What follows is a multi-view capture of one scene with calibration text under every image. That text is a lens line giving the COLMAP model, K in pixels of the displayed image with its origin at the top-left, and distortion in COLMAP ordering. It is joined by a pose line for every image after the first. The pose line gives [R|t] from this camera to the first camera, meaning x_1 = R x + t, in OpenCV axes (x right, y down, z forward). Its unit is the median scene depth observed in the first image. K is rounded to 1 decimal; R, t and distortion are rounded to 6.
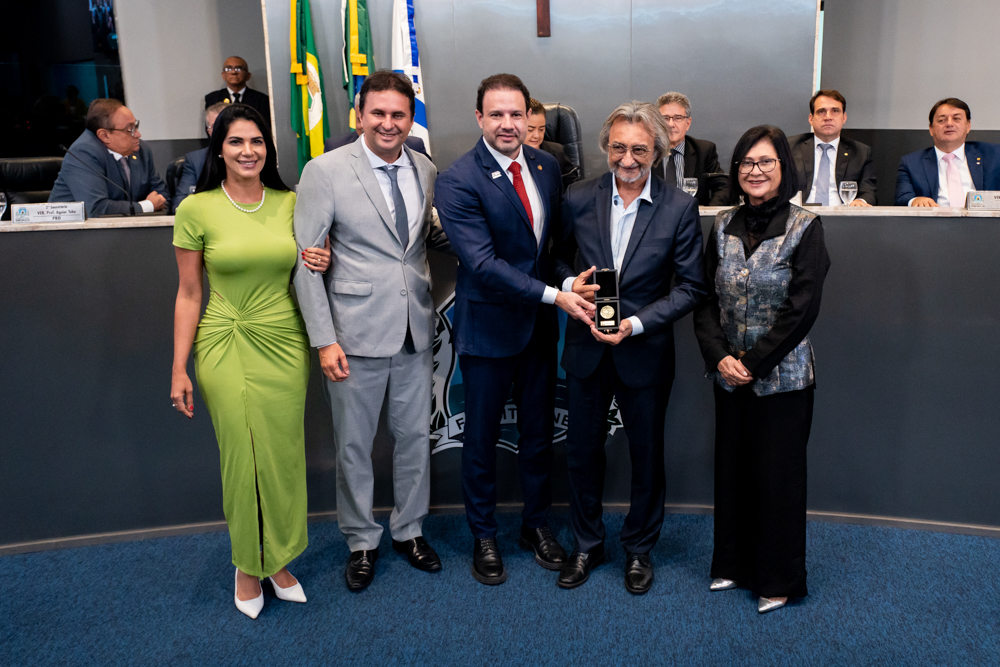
lens RADIAL K [[943.7, 0, 558.5], [0, 943.7, 311.5], [0, 0, 1]] dist [0.013776, 0.055547]
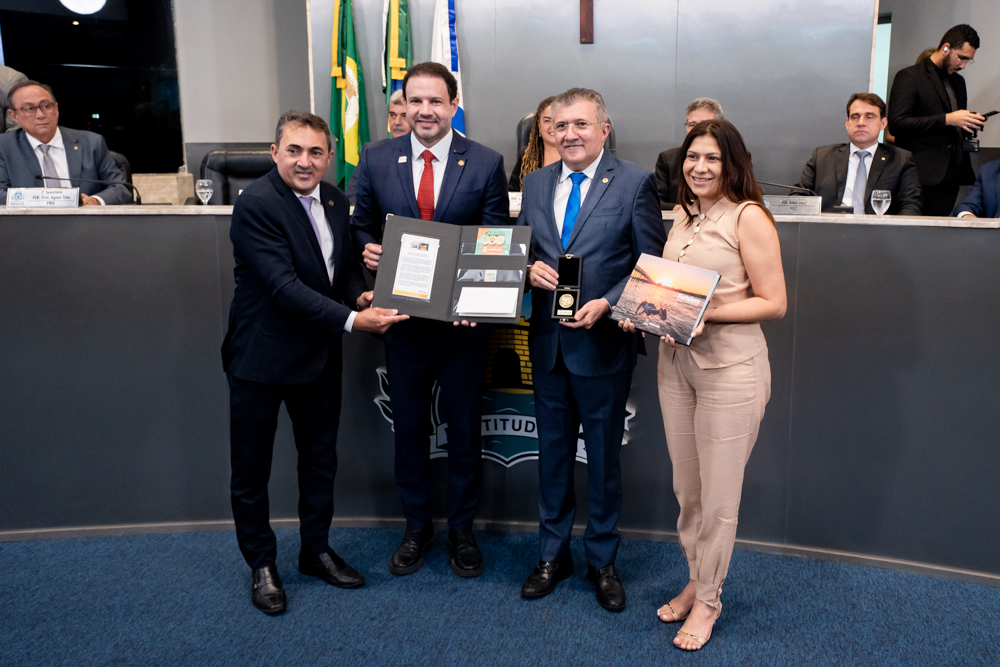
lens RADIAL K [[941.5, 0, 556.6], [0, 941.5, 292.2], [0, 0, 1]] dist [0.016368, 0.053782]
pose [[0.994137, 0.035860, -0.102008, 0.094533], [-0.040696, 0.998125, -0.045730, 0.017171], [0.100177, 0.049613, 0.993732, 0.064317]]
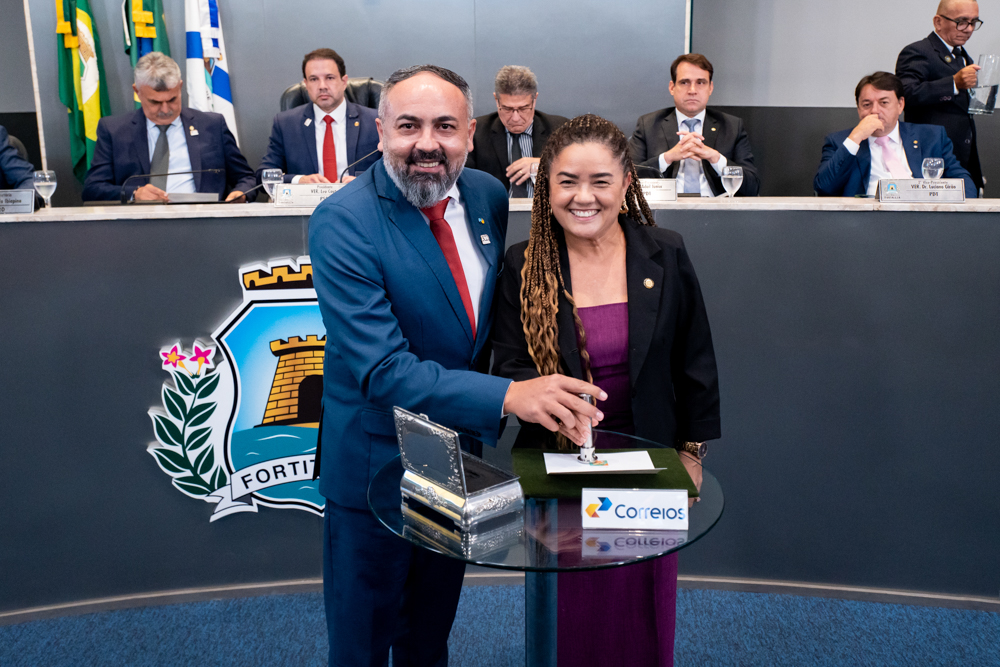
lens RADIAL K [[980.8, 0, 505.8], [0, 980.8, 285.7], [0, 0, 1]] dist [0.018737, 0.051188]
pose [[0.996339, -0.012367, 0.084585, 0.040443], [0.013493, 0.999828, -0.012746, -0.027699], [-0.084413, 0.013841, 0.996335, 0.180324]]
